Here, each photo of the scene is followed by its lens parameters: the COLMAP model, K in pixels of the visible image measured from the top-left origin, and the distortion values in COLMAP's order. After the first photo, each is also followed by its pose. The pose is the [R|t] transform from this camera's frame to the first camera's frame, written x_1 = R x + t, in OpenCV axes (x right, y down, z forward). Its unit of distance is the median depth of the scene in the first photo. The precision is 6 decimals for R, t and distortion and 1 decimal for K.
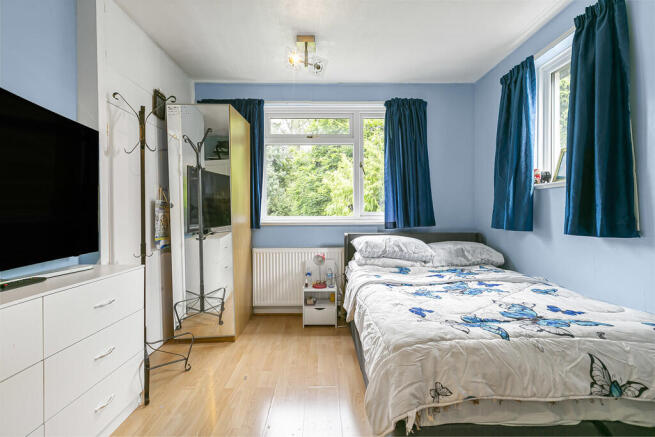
lens RADIAL K [[289.0, 0, 326.3], [0, 289.0, 218.7], [0, 0, 1]] dist [-0.004876, 0.000103]
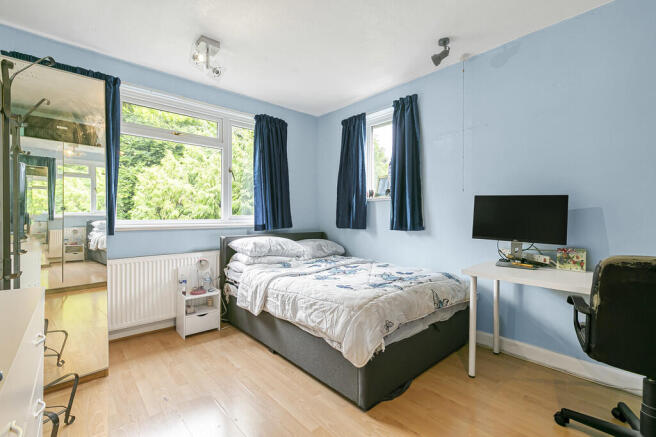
lens RADIAL K [[289.5, 0, 327.5], [0, 289.5, 218.8], [0, 0, 1]] dist [-0.004876, 0.000103]
pose [[0.758333, -0.000660, 0.651867, -0.365402], [0.007345, 0.999945, -0.007533, -0.000613], [-0.651826, 0.010500, 0.758296, -0.013665]]
